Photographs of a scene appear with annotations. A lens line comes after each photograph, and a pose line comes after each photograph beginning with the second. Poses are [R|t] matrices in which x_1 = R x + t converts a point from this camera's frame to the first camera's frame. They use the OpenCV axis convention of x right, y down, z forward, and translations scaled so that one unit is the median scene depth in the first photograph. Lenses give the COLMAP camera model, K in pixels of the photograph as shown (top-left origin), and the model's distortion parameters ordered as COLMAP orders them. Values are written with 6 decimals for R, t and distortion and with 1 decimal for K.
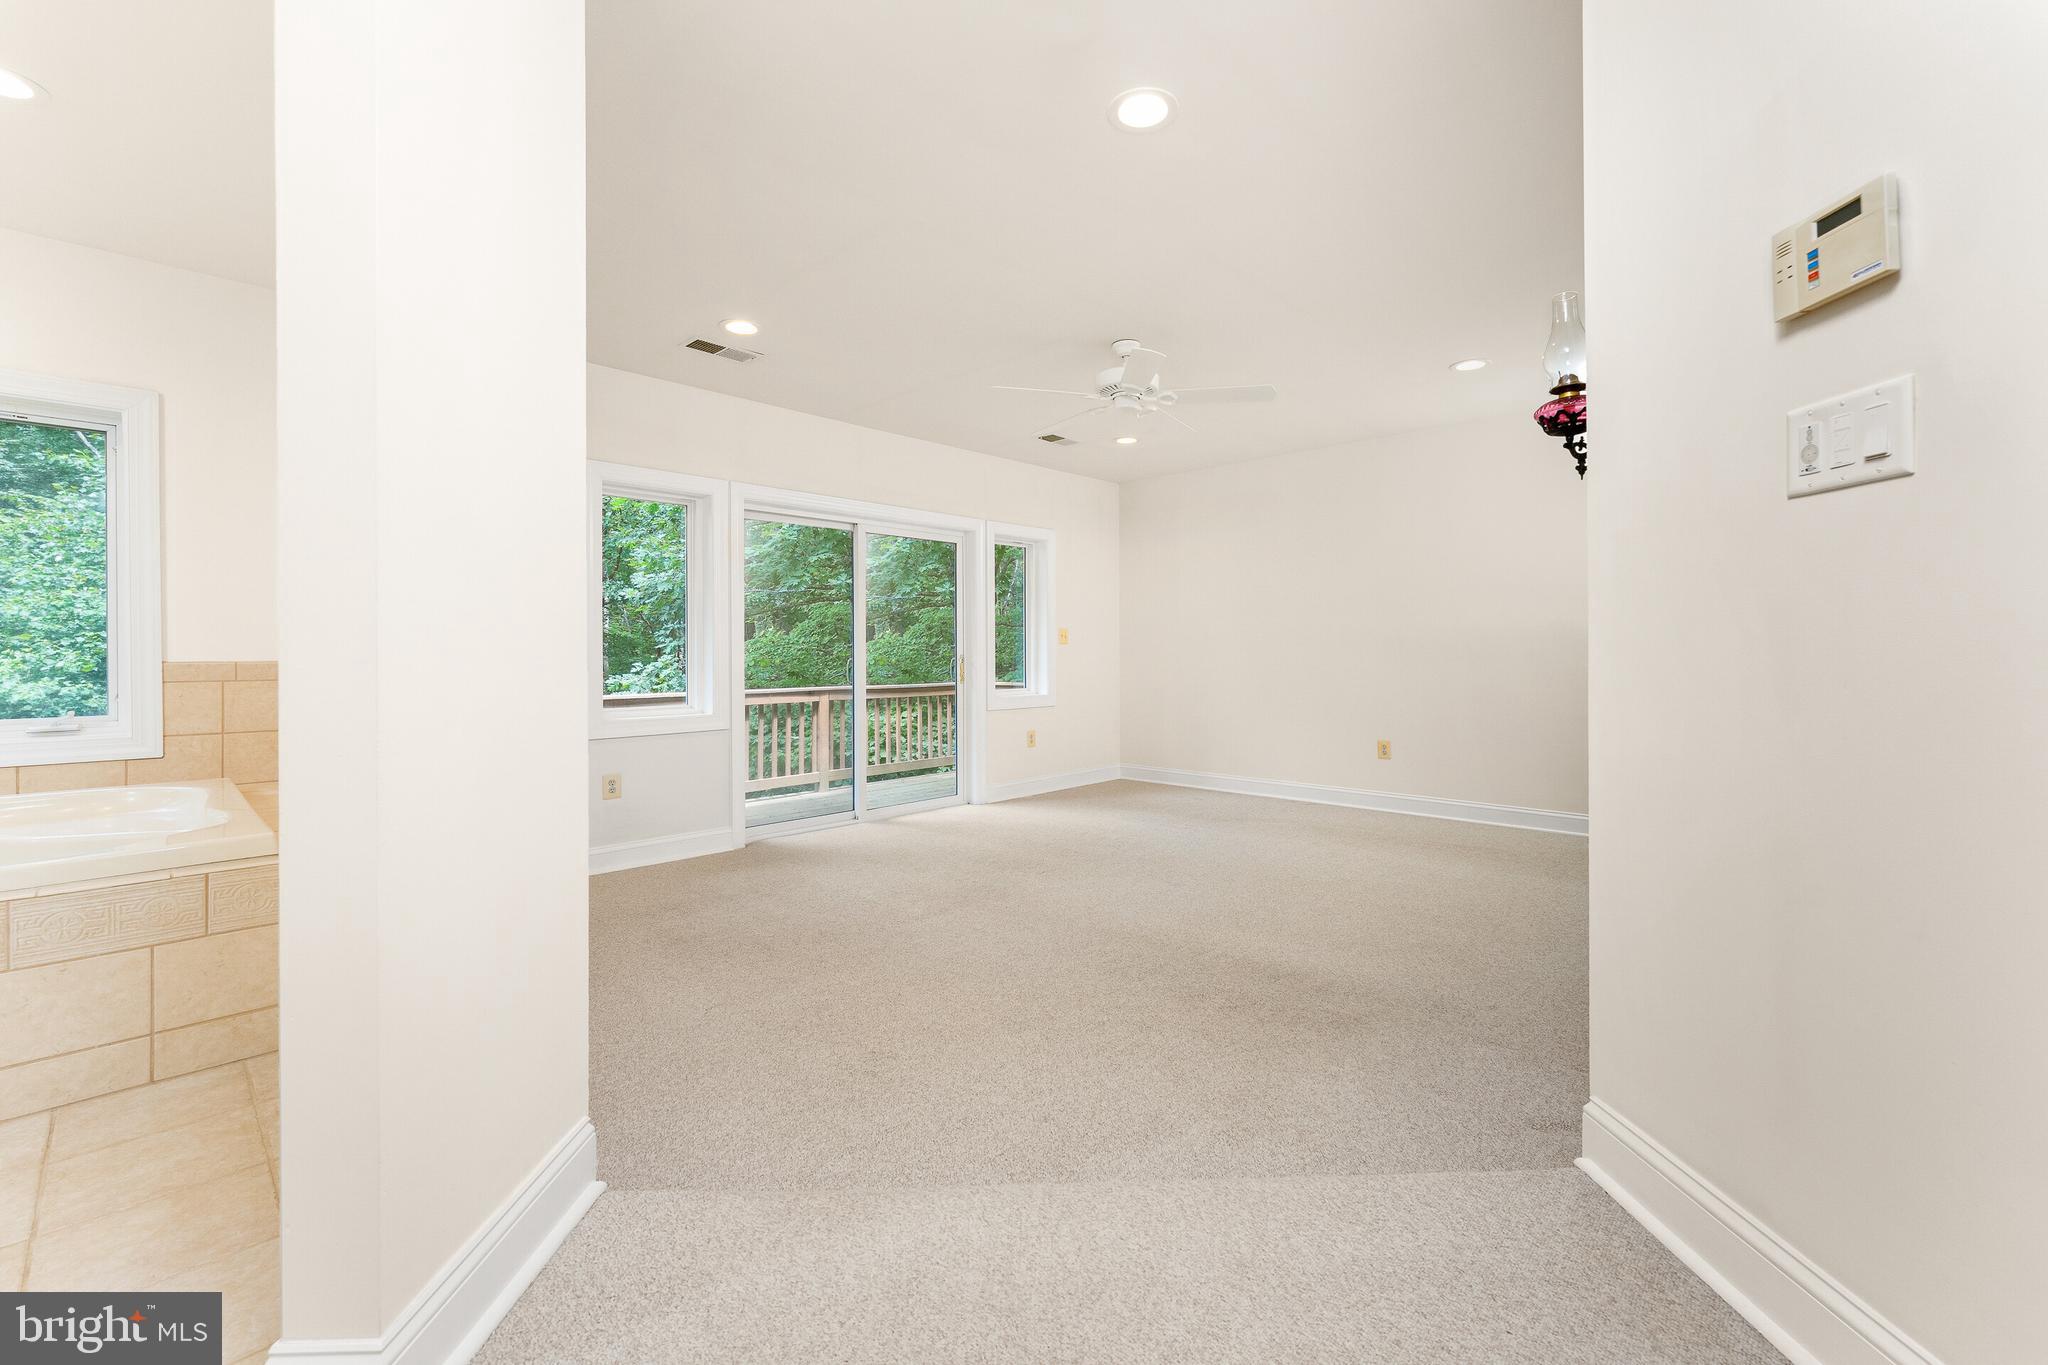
lens RADIAL K [[827.5, 0, 1035.3], [0, 827.5, 685.8], [0, 0, 1]] dist [0.002450, 0.000368]
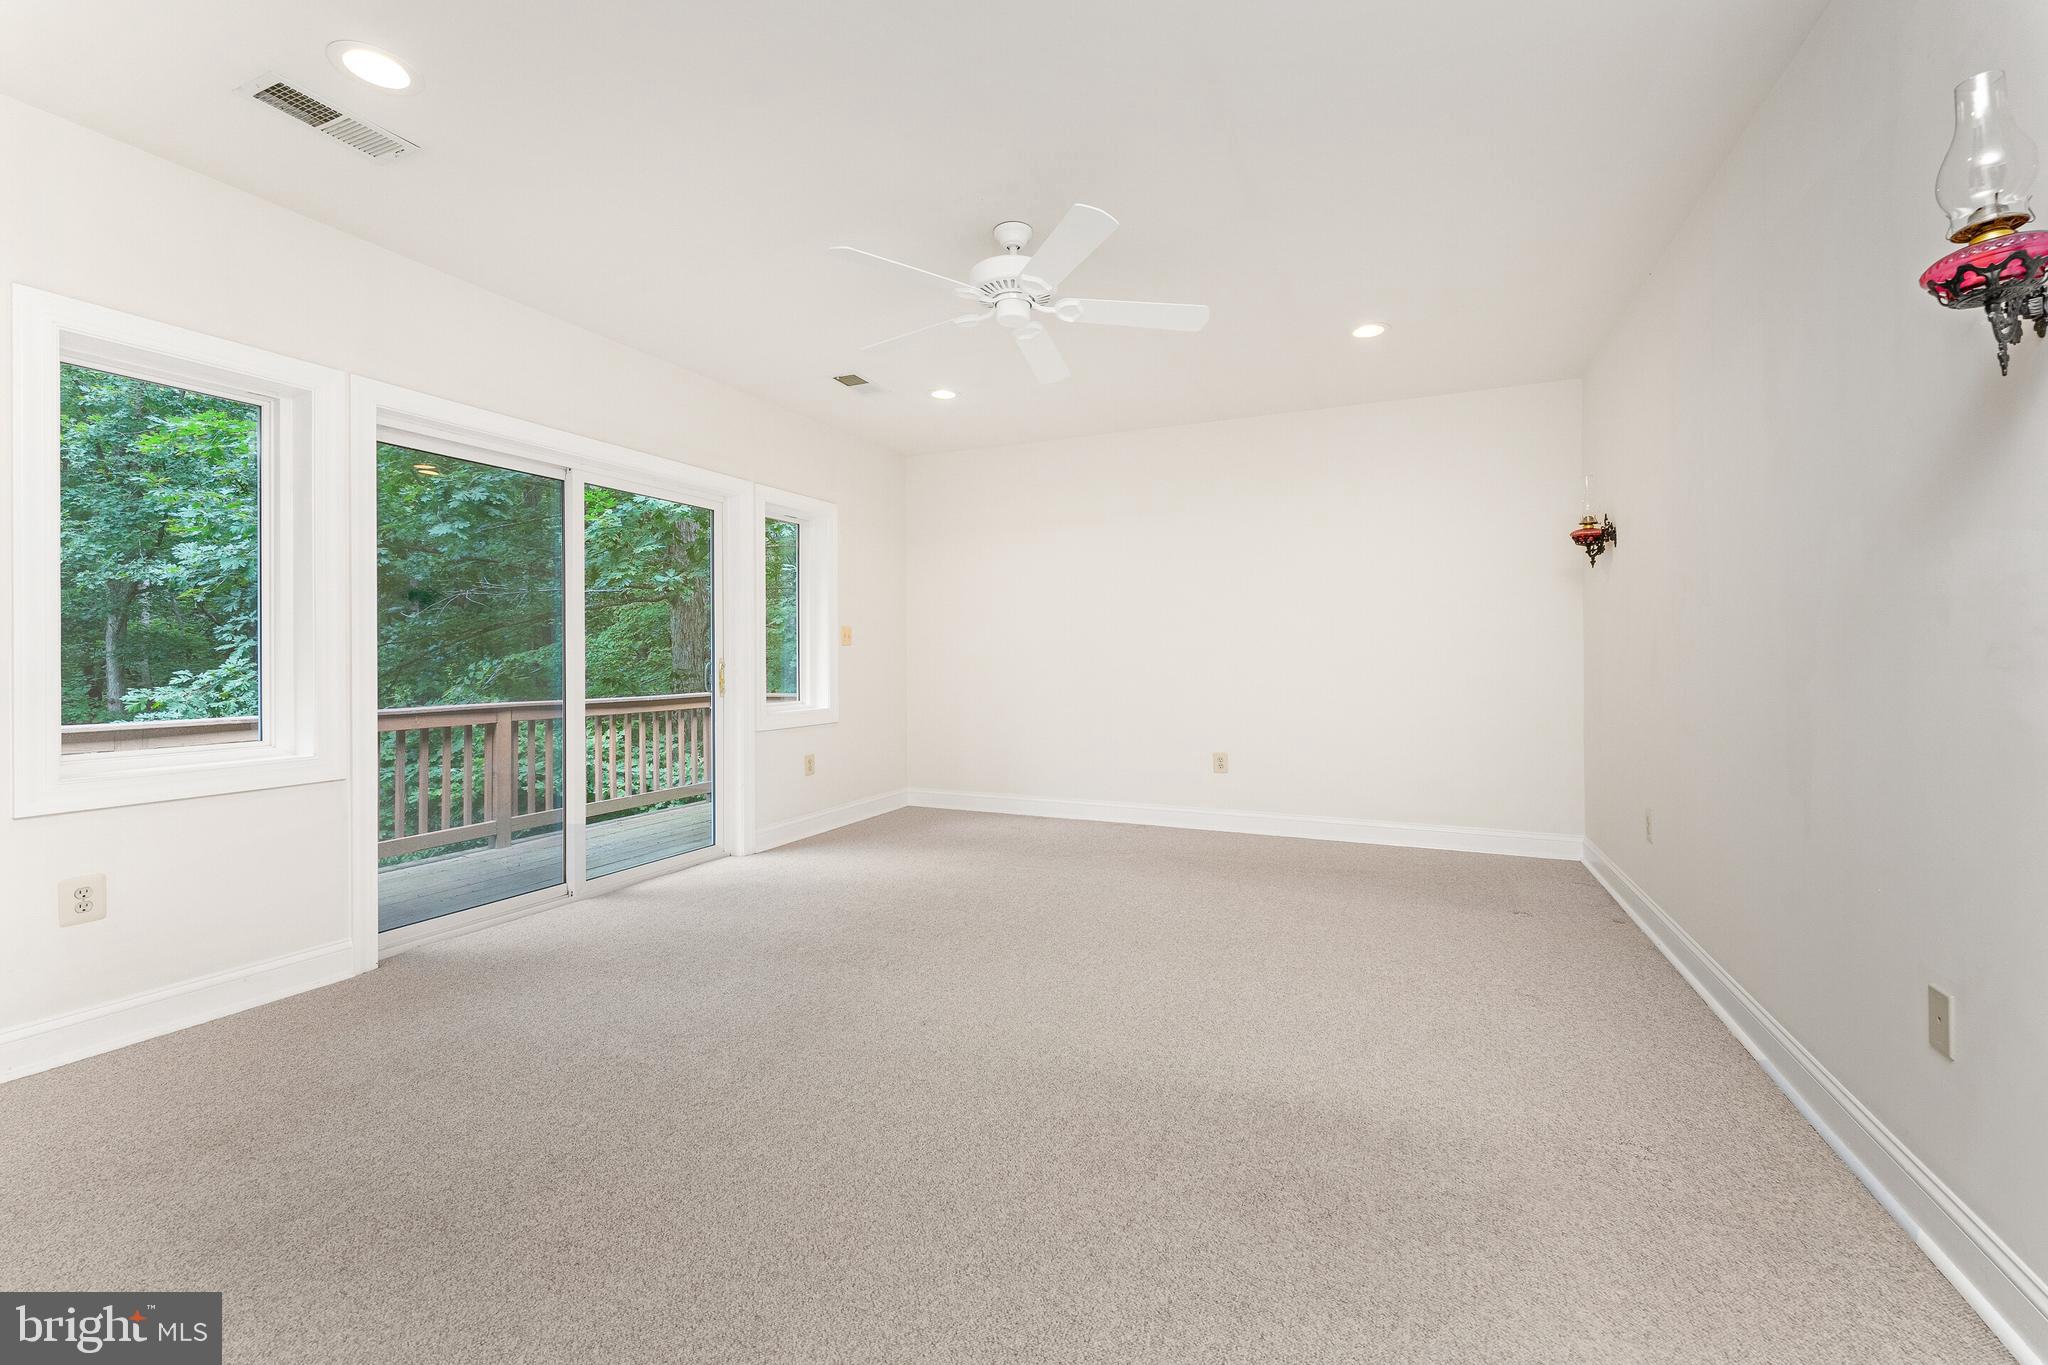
lens RADIAL K [[838.5, 0, 1037.6], [0, 838.5, 677.3], [0, 0, 1]] dist [0.001319, -0.000268]
pose [[0.943352, -0.005231, 0.331752, -0.057774], [0.011165, 0.999810, -0.015981, -0.004182], [-0.331605, 0.018780, 0.943231, 0.150813]]
